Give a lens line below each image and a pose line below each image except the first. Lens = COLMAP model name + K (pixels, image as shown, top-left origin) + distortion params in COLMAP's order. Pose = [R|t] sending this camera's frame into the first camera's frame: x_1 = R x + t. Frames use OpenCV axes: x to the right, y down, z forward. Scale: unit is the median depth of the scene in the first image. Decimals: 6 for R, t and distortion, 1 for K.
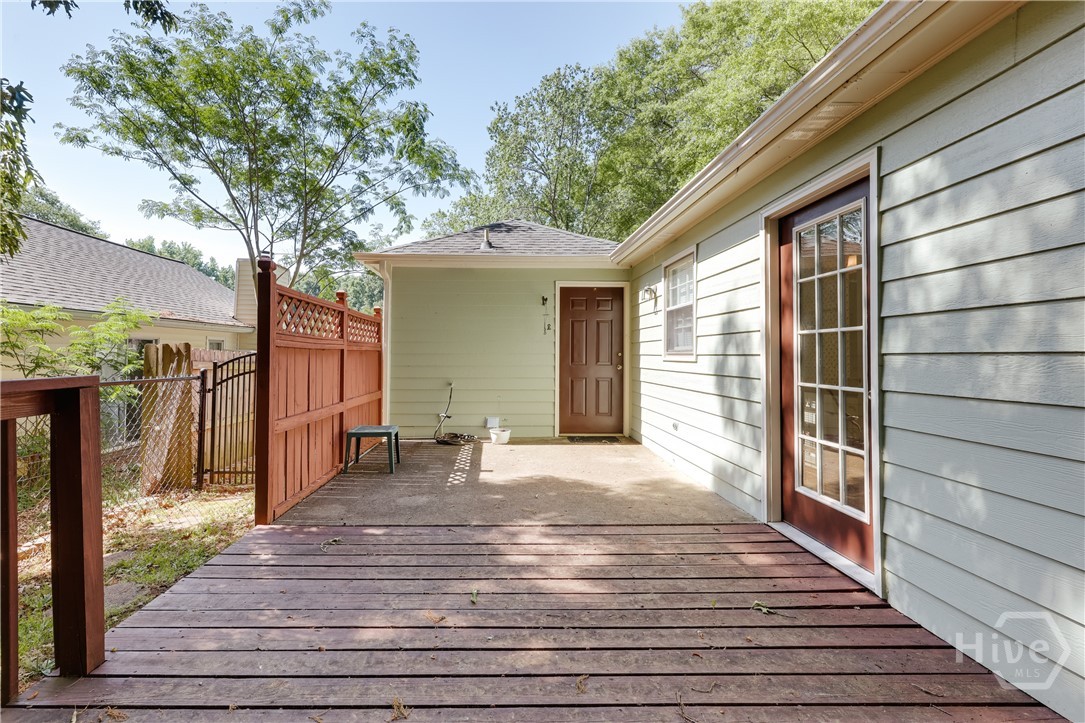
lens RADIAL K [[460.9, 0, 493.5], [0, 460.9, 344.7], [0, 0, 1]] dist [0.001553, 0.000841]
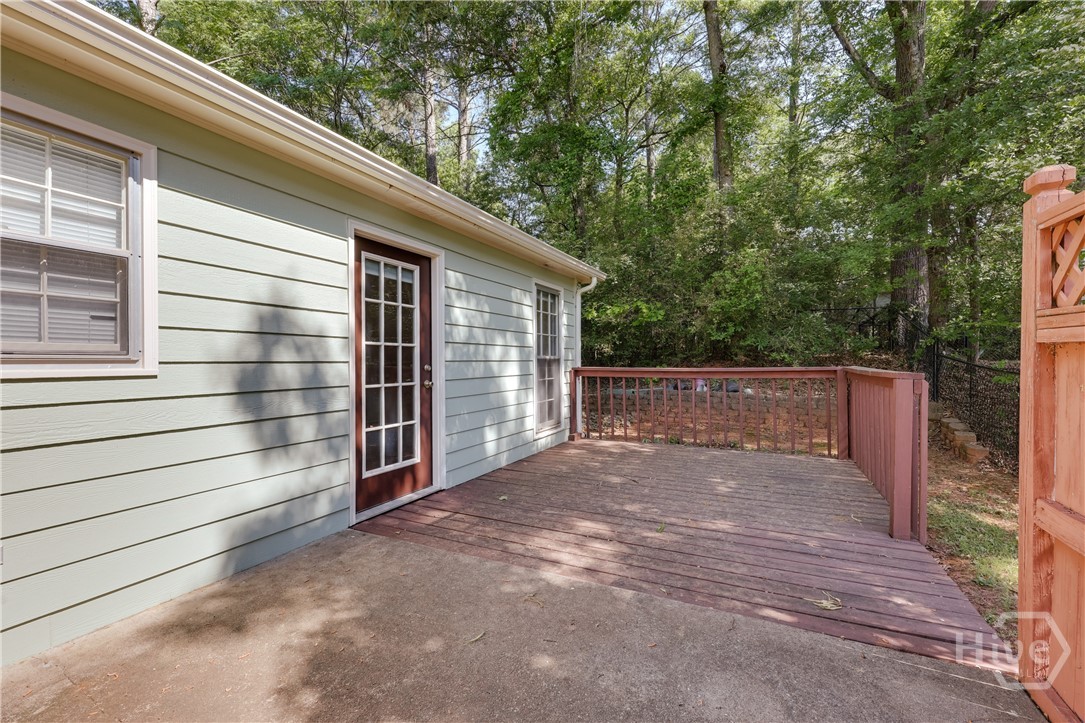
lens RADIAL K [[460.9, 0, 537.9], [0, 460.9, 361.5], [0, 0, 1]] dist [0.001553, 0.000841]
pose [[-0.898559, 0.004663, 0.438829, -0.257041], [-0.004676, 0.999785, -0.020199, 0.044513], [-0.438828, -0.020202, -0.898344, 1.923733]]
